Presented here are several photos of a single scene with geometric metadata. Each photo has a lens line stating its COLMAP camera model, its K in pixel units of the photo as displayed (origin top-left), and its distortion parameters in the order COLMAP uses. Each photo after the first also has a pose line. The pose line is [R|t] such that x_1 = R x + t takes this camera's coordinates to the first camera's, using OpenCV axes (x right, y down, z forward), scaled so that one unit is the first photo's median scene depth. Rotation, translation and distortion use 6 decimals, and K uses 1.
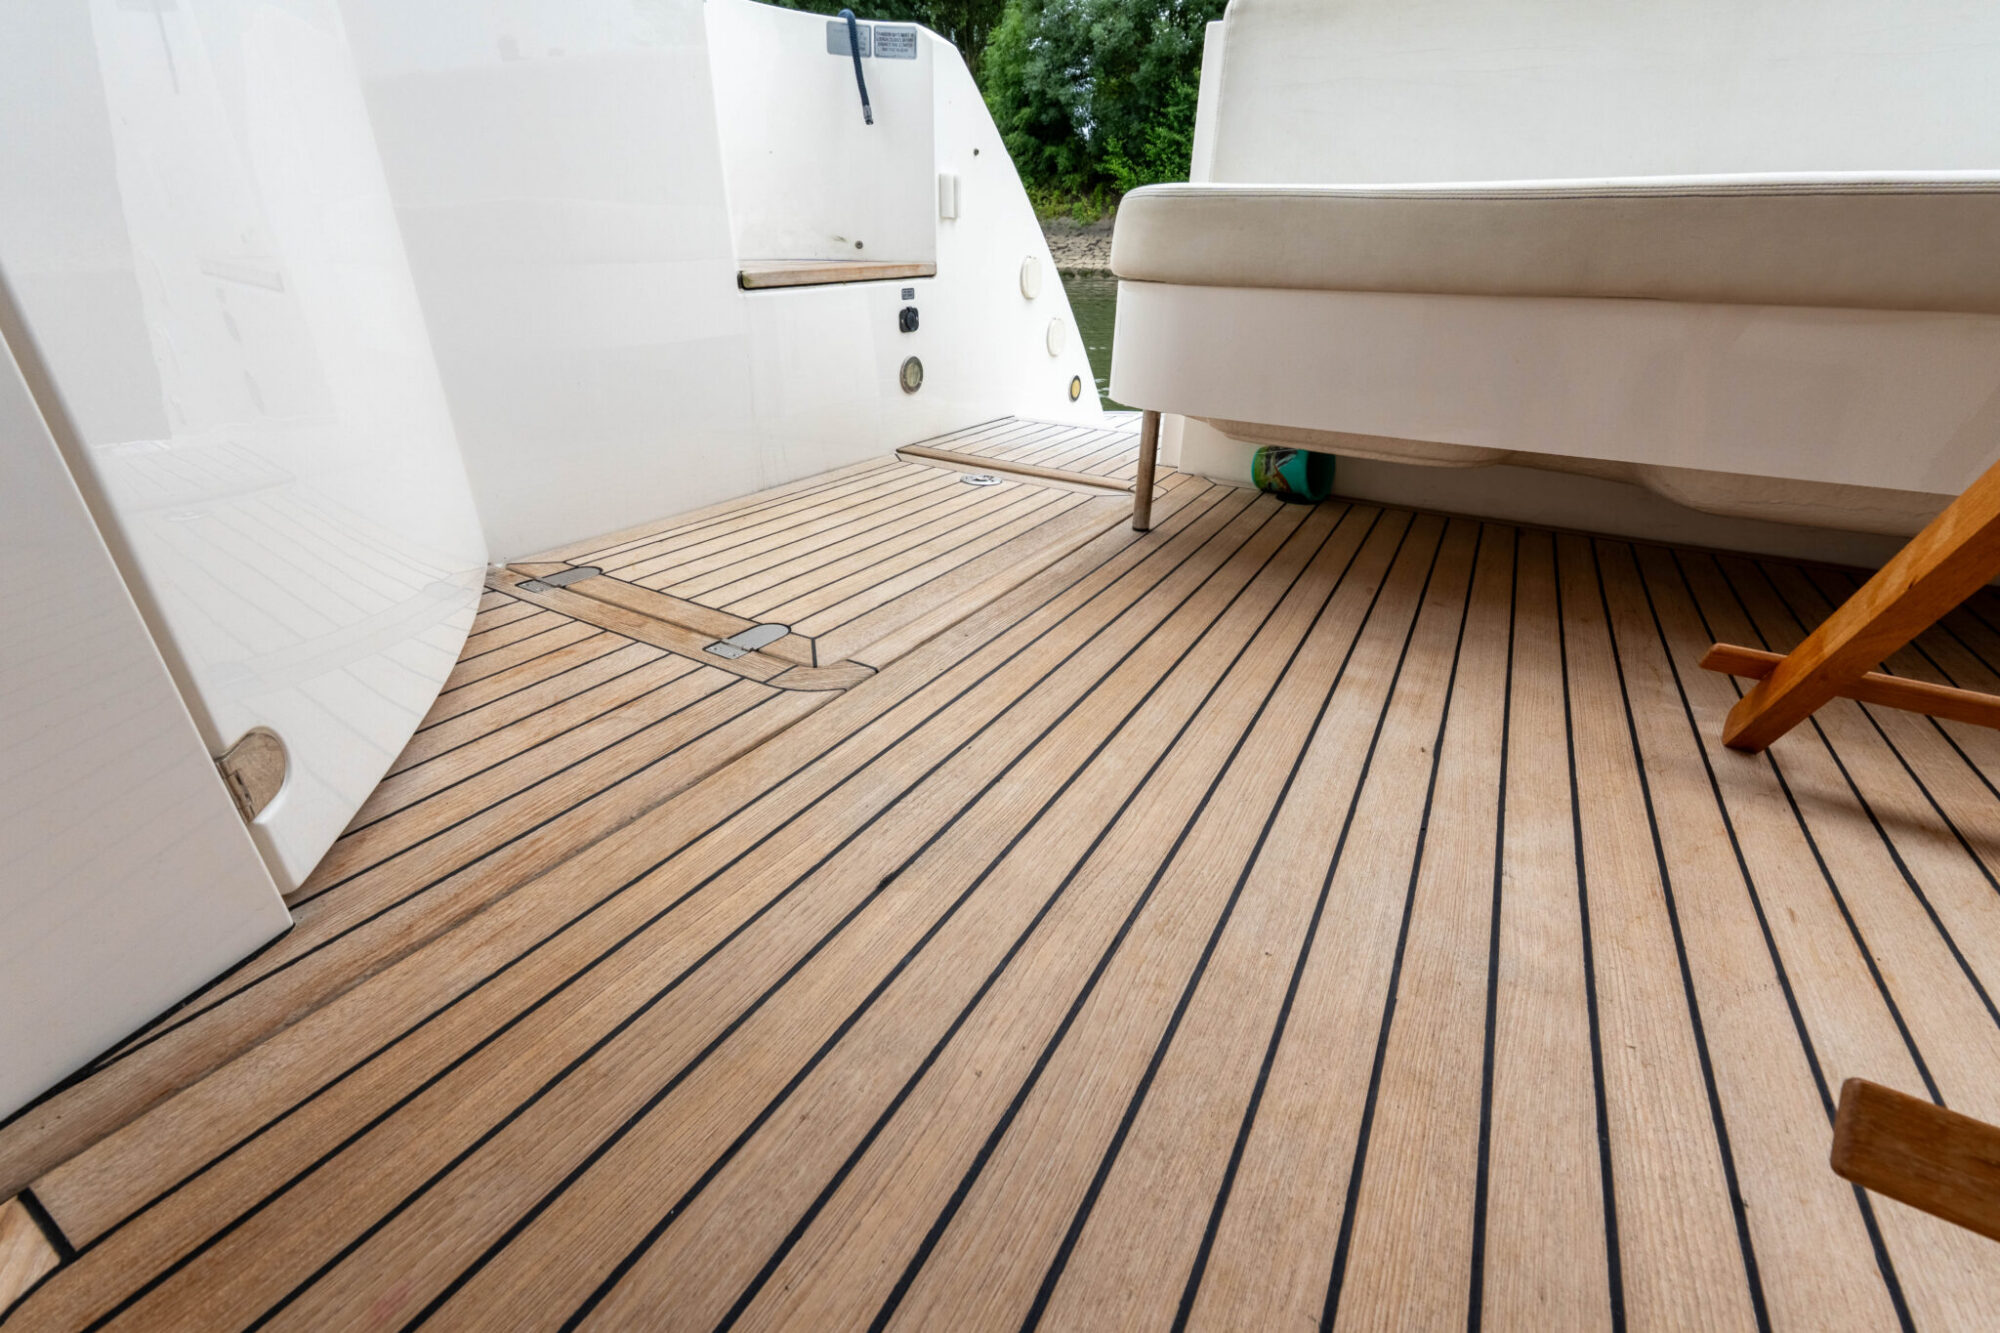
lens RADIAL K [[828.8, 0, 1000.0], [0, 828.8, 666.5], [0, 0, 1]] dist [-0.005143, -0.000245]
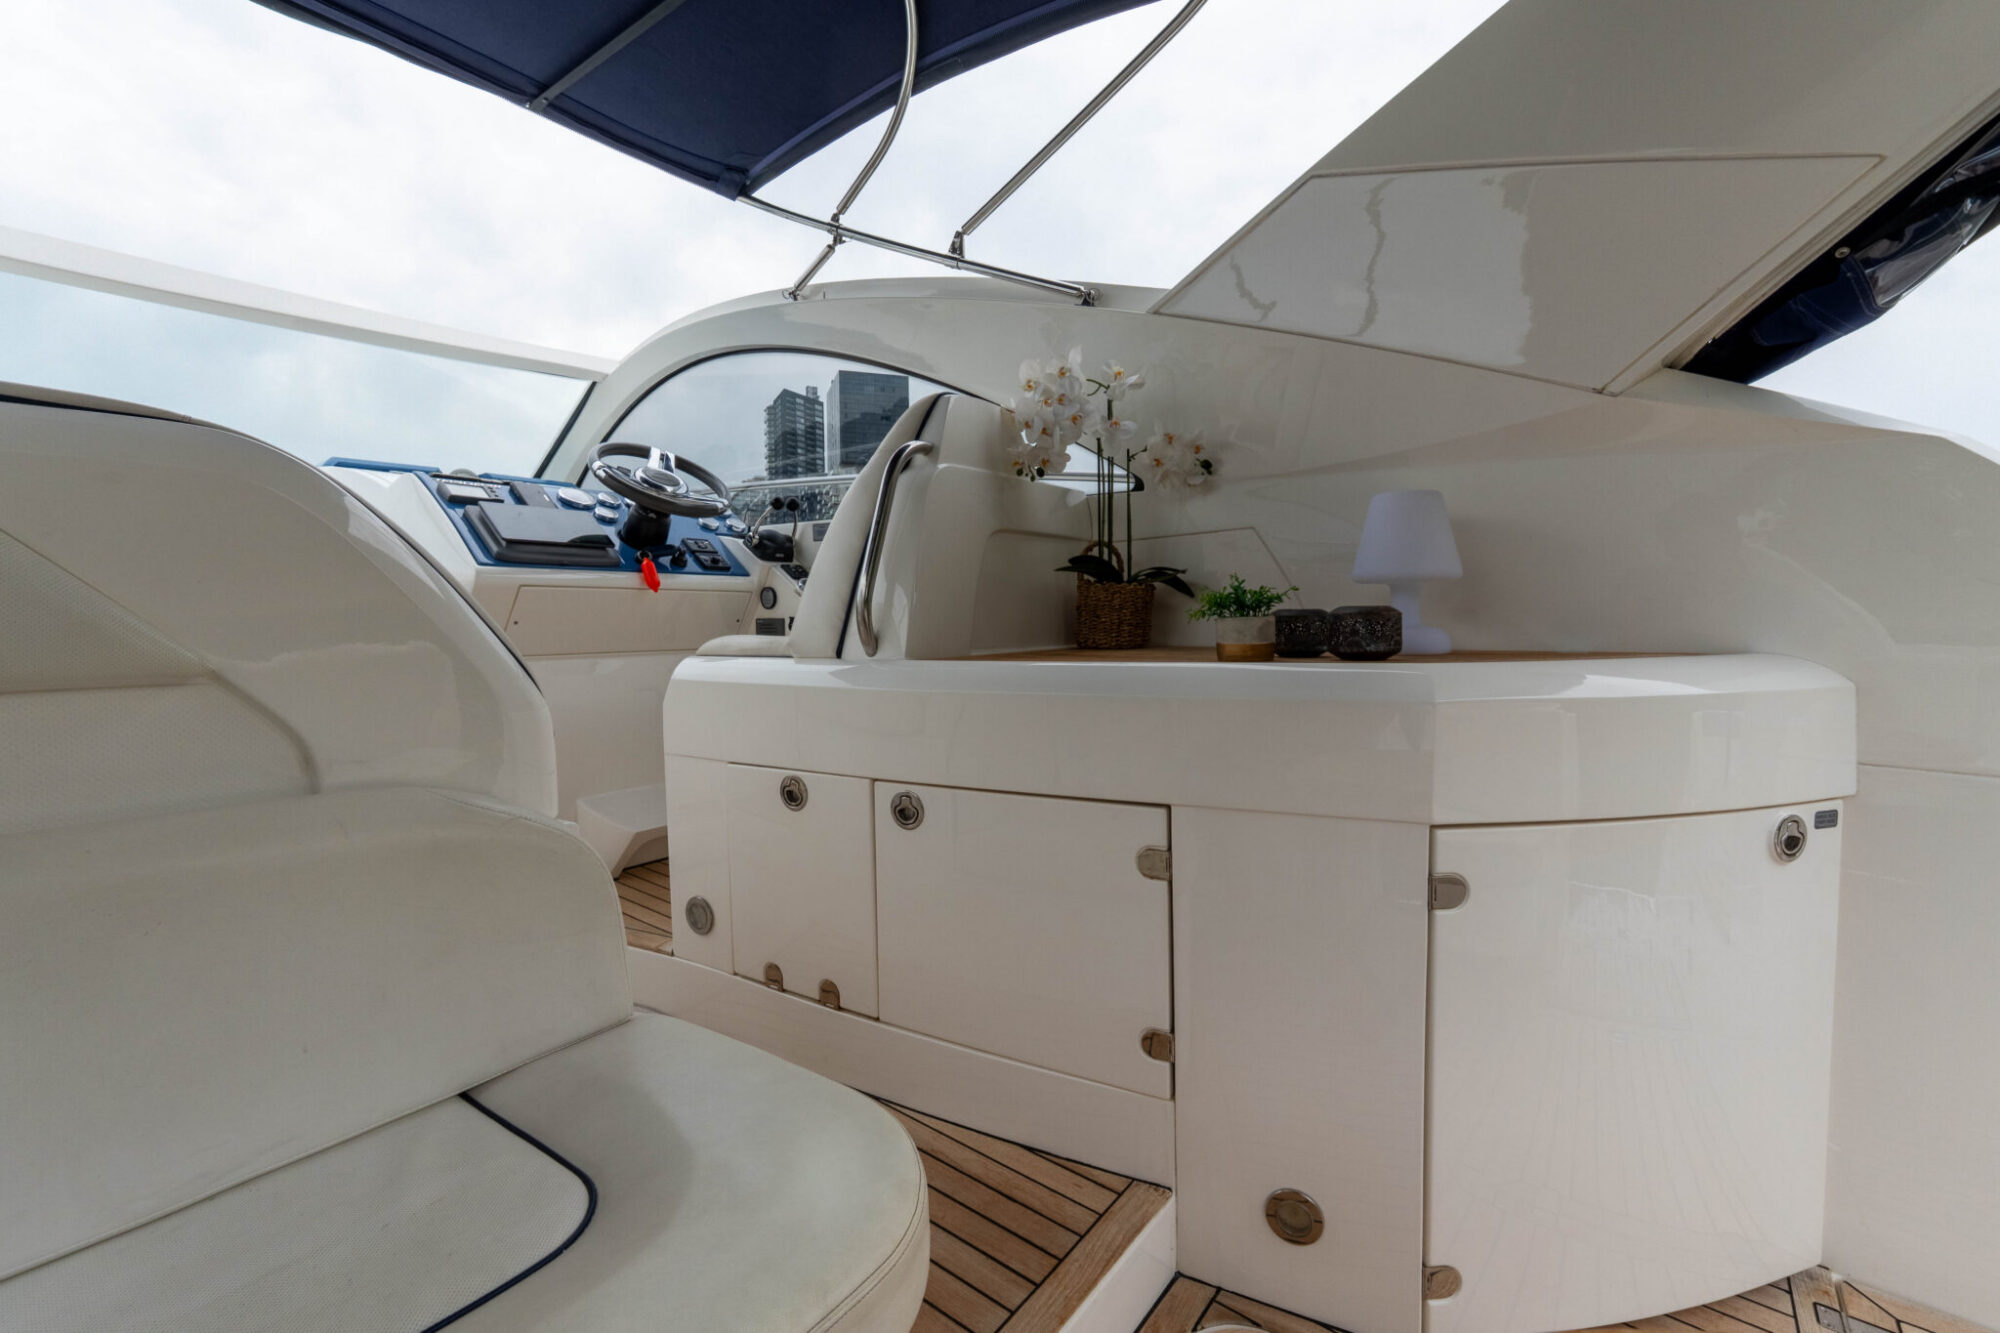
lens RADIAL K [[828.1, 0, 1000.0], [0, 828.1, 666.5], [0, 0, 1]] dist [0.000834, 0.000144]
pose [[-0.132481, 0.047988, -0.990023, 0.719162], [-0.446740, 0.888731, 0.102859, -0.549361], [0.884800, 0.455910, -0.096302, -0.300559]]
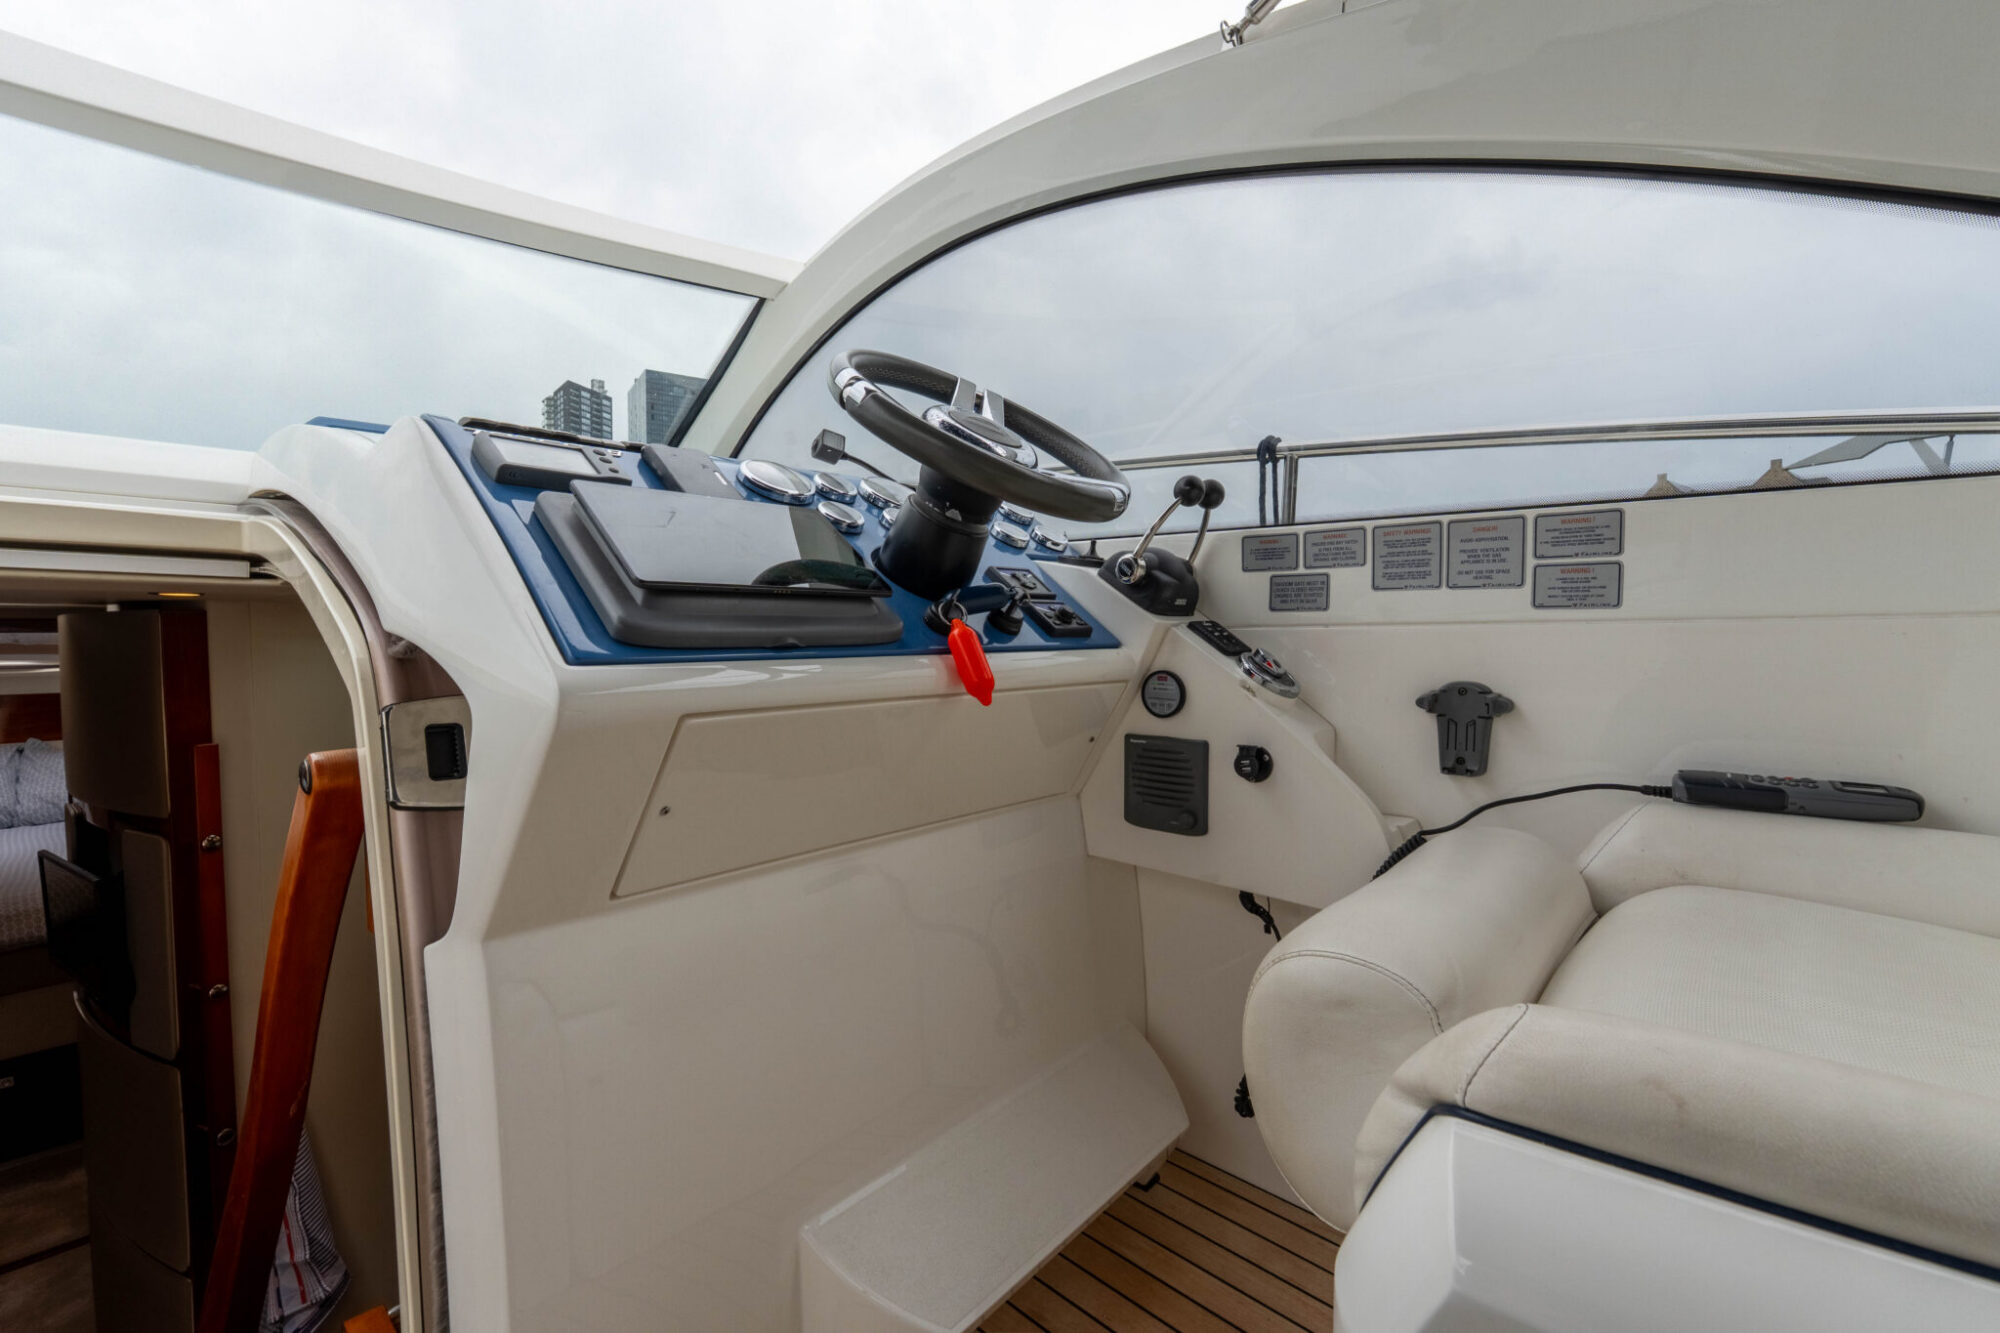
lens RADIAL K [[826.6, 0, 1003.9], [0, 826.6, 660.7], [0, 0, 1]] dist [-0.001783, -0.000148]
pose [[-0.208252, 0.026927, -0.977705, -0.575395], [-0.442977, 0.888623, 0.118828, -0.223350], [0.872011, 0.457847, -0.173129, -1.335674]]
